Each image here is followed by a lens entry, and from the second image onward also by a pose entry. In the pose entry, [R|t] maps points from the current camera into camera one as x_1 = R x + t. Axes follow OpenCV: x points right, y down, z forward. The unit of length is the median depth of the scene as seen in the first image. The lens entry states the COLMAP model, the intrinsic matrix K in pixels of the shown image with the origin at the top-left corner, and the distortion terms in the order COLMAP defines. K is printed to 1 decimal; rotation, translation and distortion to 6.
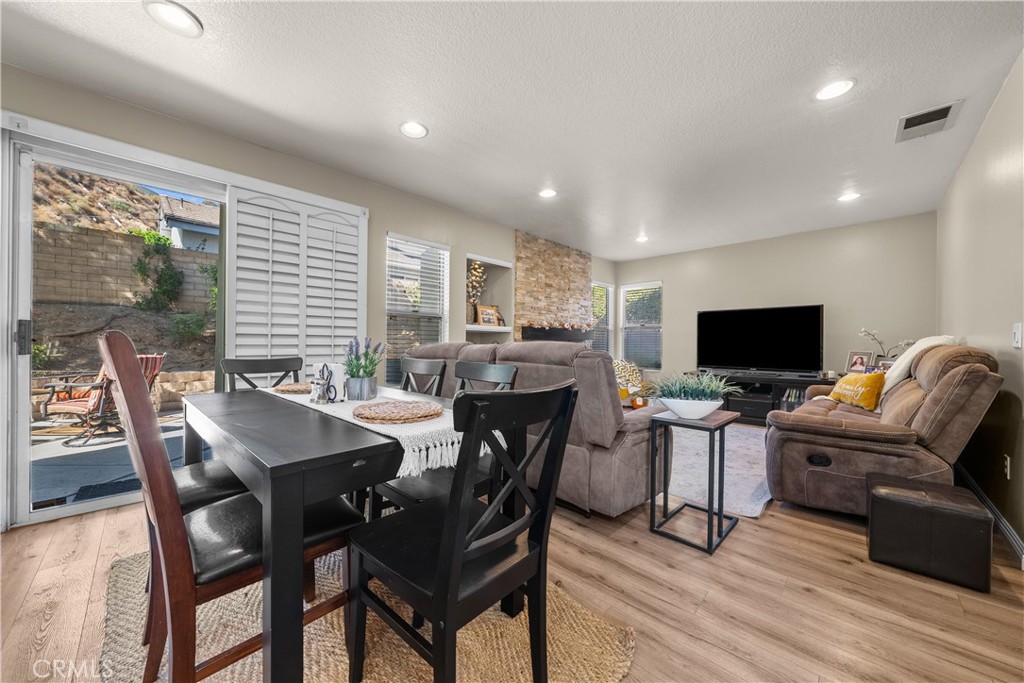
lens RADIAL K [[362.1, 0, 507.2], [0, 362.1, 343.3], [0, 0, 1]] dist [-0.006913, -0.000095]
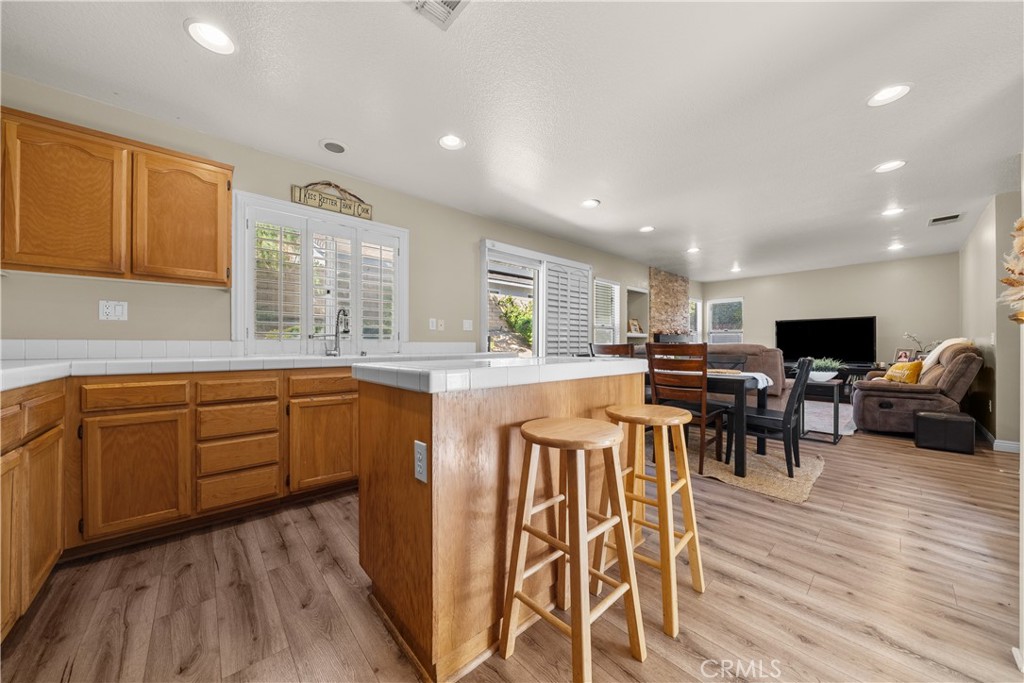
lens RADIAL K [[346.4, 0, 509.6], [0, 346.4, 344.4], [0, 0, 1]] dist [-0.008414, 0.000110]
pose [[0.997757, -0.008699, -0.066371, -0.509316], [0.008548, 0.999960, -0.002565, -0.004134], [0.066390, 0.001992, 0.997792, -0.480806]]
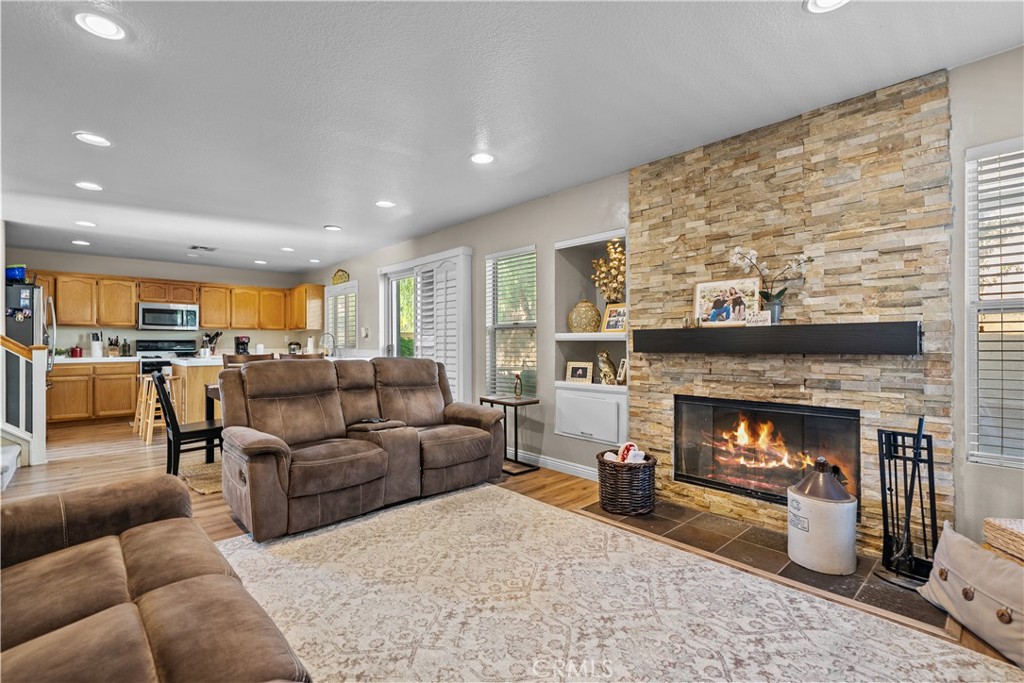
lens RADIAL K [[467.7, 0, 506.6], [0, 467.7, 341.9], [0, 0, 1]] dist [0.010003, -0.000047]
pose [[-0.051684, -0.010530, -0.998608, 0.918909], [0.001108, 0.999943, -0.010601, -0.022603], [0.998663, -0.001654, -0.051669, 0.944910]]
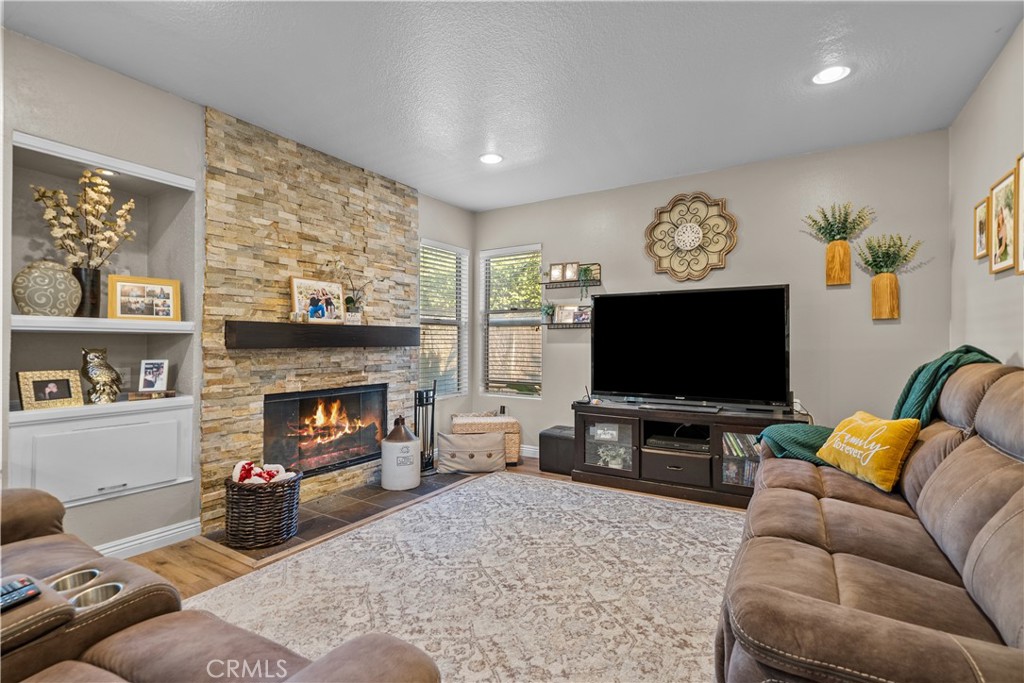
lens RADIAL K [[476.0, 0, 512.0], [0, 476.0, 341.5], [0, 0, 1]] dist [-0.001094, -0.000266]
pose [[0.973591, -0.005113, 0.228241, 0.295094], [0.005865, 0.999979, -0.002617, -0.018866], [-0.228223, 0.003887, 0.973601, 0.377387]]
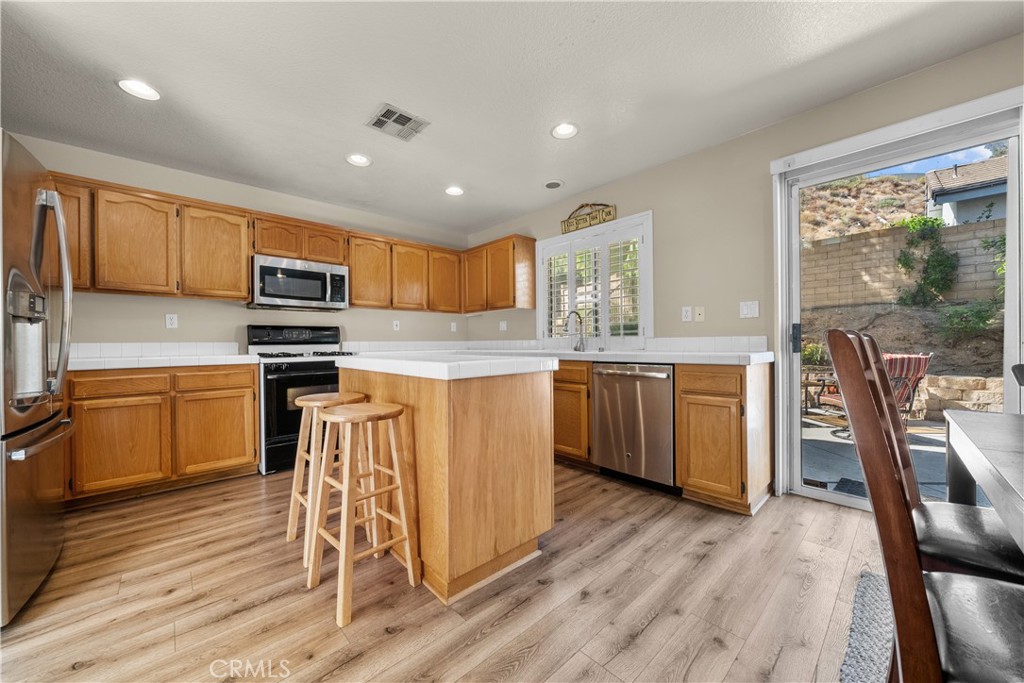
lens RADIAL K [[374.6, 0, 507.0], [0, 374.6, 344.0], [0, 0, 1]] dist [-0.003019, -0.000091]
pose [[-0.048078, -0.004285, -0.998834, -0.021017], [0.010143, 0.999937, -0.004778, -0.000208], [0.998792, -0.010360, -0.048031, 0.039777]]
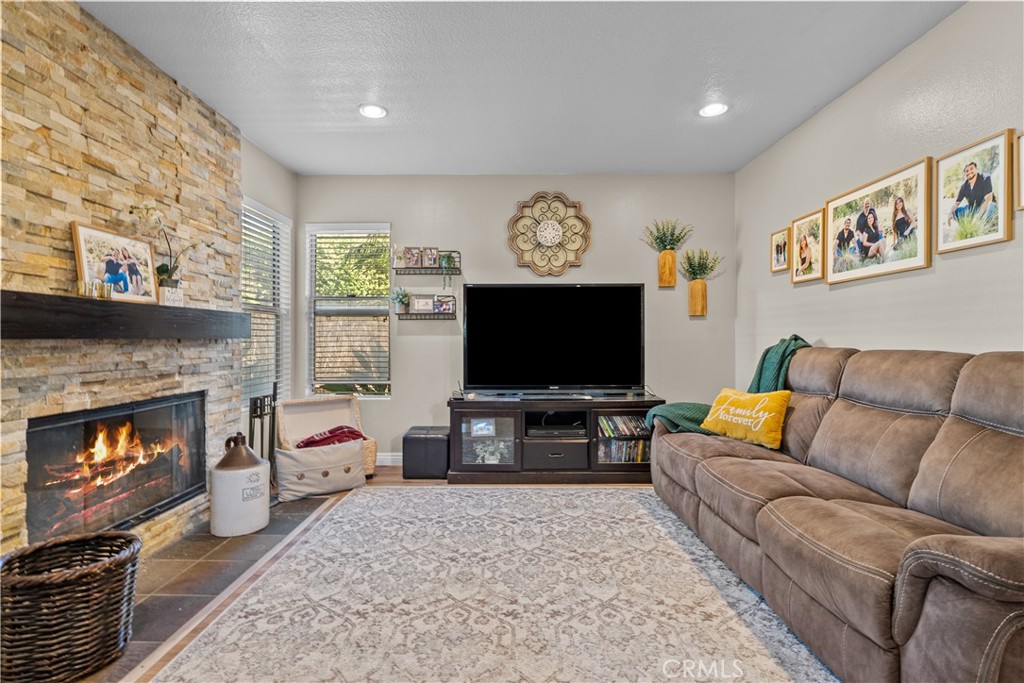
lens RADIAL K [[477.7, 0, 509.8], [0, 477.7, 341.0], [0, 0, 1]] dist [0.000611, -0.000243]
pose [[0.711105, -0.009337, 0.703023, 0.093627], [0.006678, 0.999956, 0.006525, -0.010809], [-0.703054, 0.000055, 0.711137, 0.570315]]
